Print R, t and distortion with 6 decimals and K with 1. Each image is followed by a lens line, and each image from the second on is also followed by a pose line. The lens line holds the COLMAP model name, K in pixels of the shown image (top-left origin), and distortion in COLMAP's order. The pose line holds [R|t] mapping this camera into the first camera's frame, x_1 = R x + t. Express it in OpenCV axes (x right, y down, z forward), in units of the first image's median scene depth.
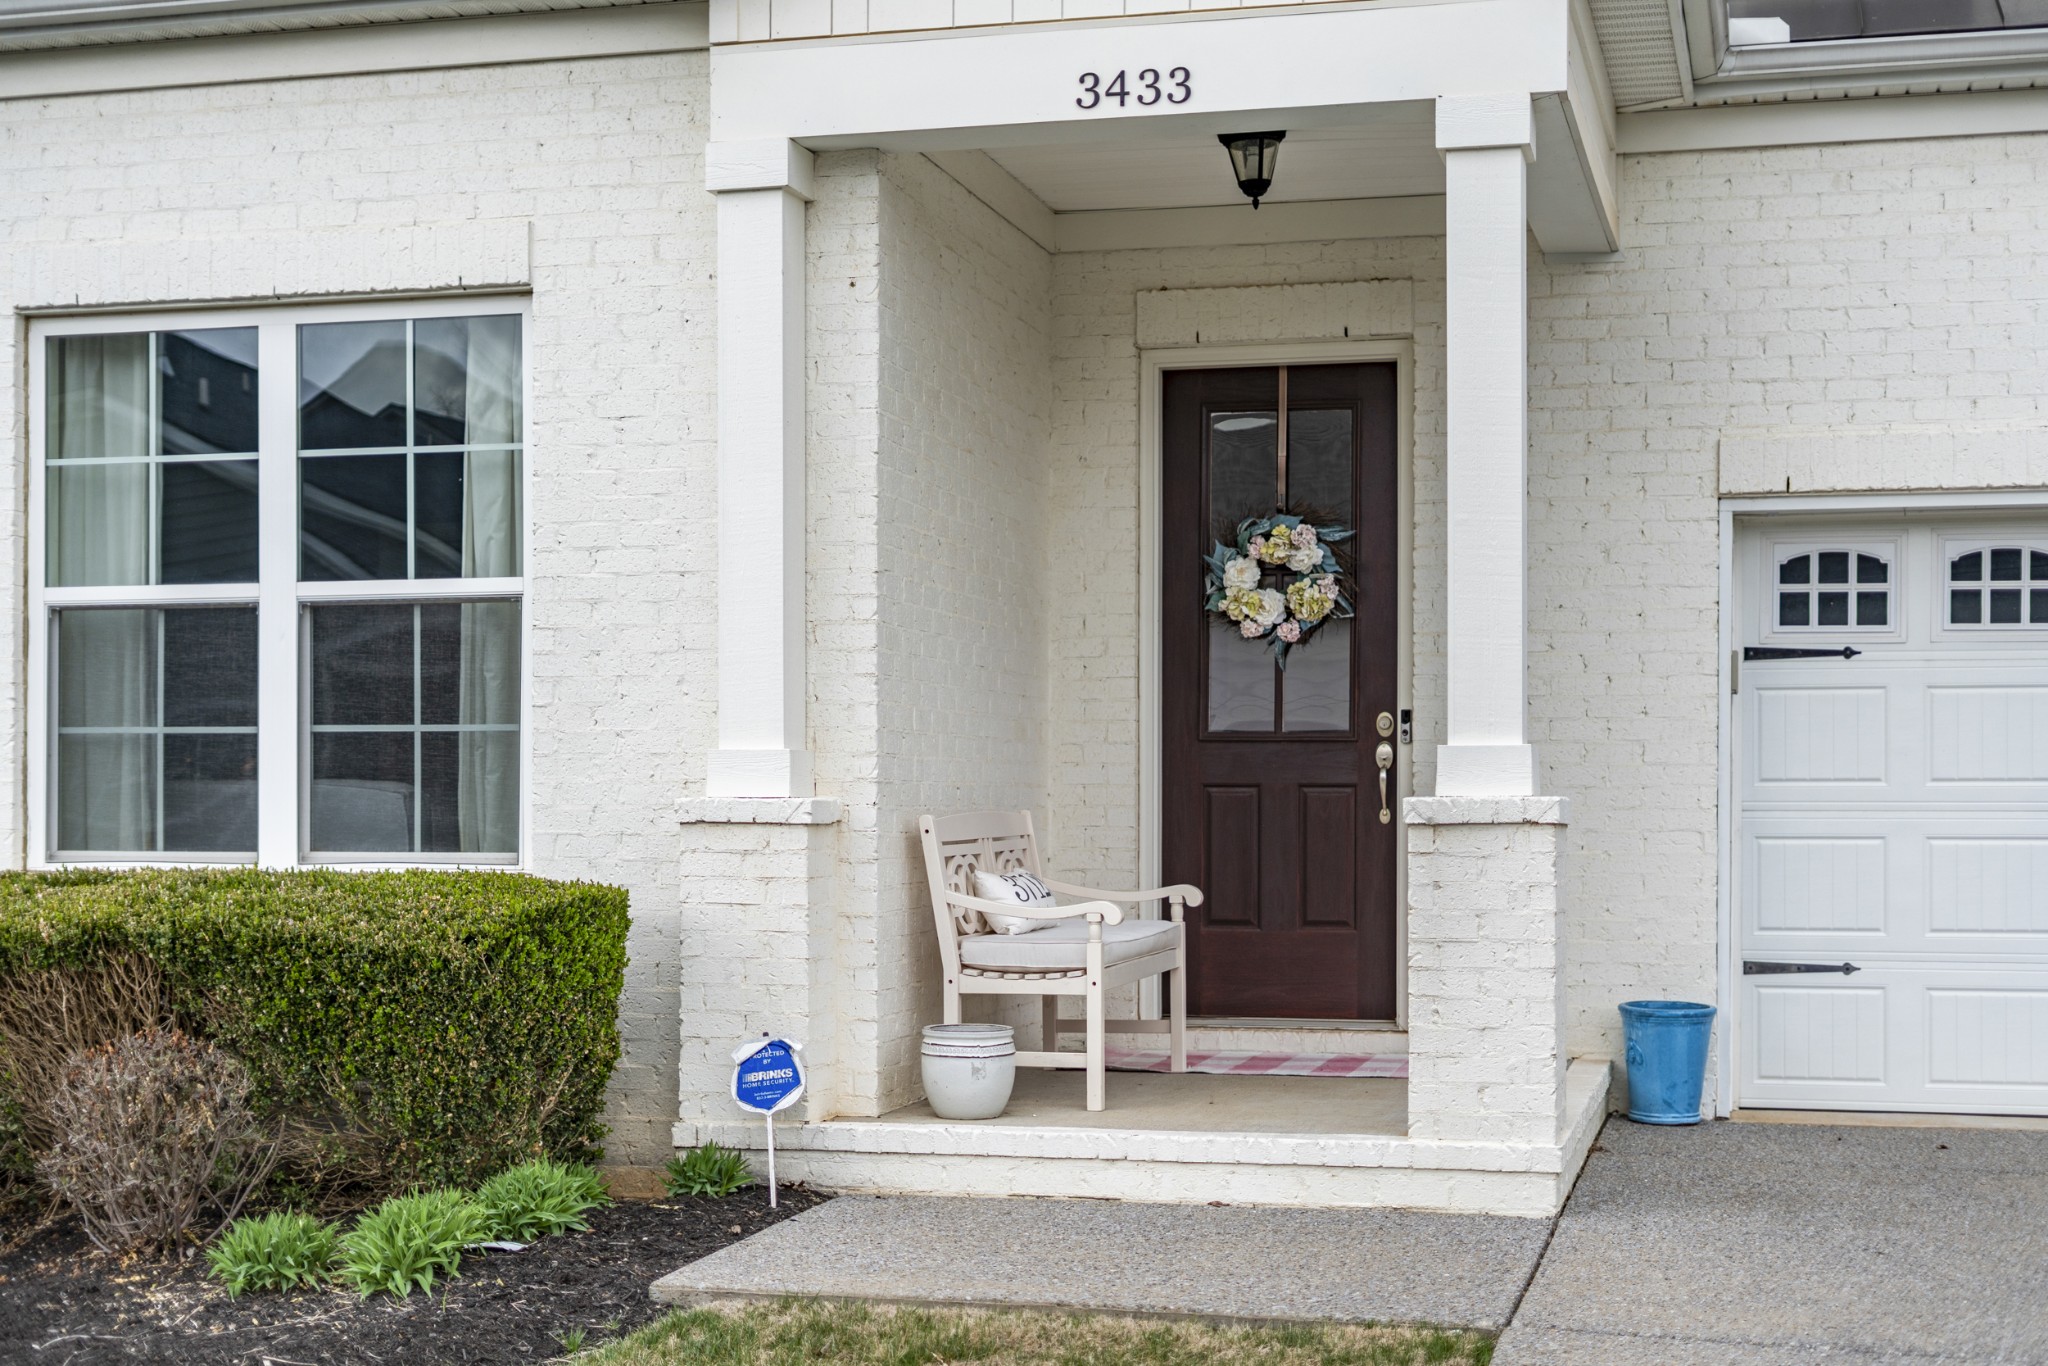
lens RADIAL K [[3271.1, 0, 1025.1], [0, 3271.1, 738.4], [0, 0, 1]] dist [-0.008655, 0.000000]
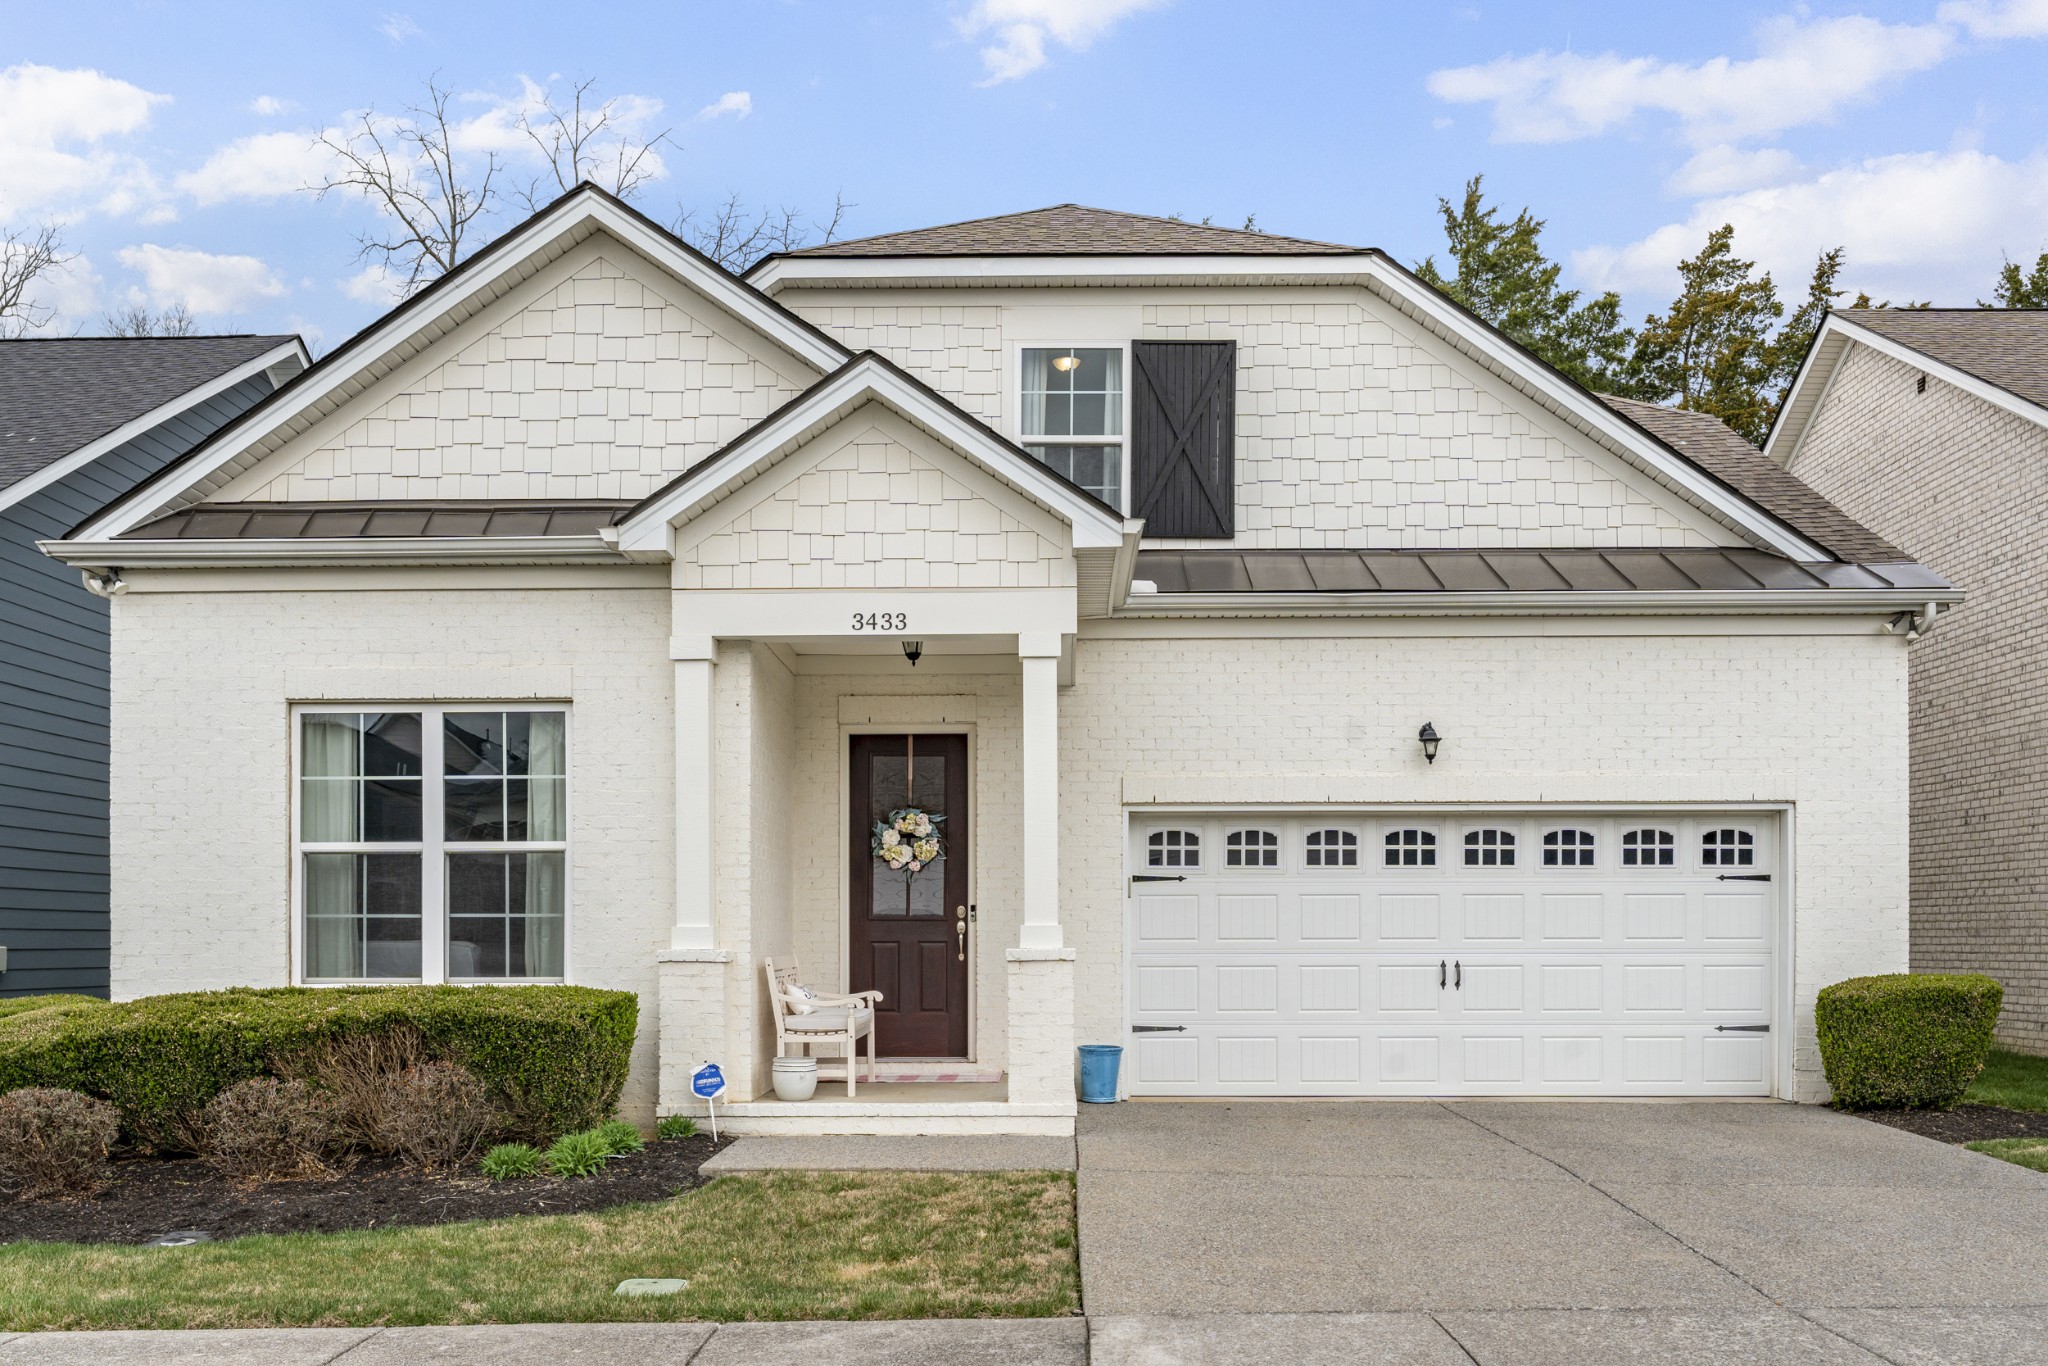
lens RADIAL K [[3271.1, 0, 1023.5], [0, 3271.1, 685.0], [0, 0, 1]] dist [-0.008655, 0.000000]
pose [[0.963093, 0.017965, 0.268567, -0.422762], [-0.002289, 0.998281, -0.058571, -0.027478], [-0.269158, 0.055794, 0.961479, -1.028444]]
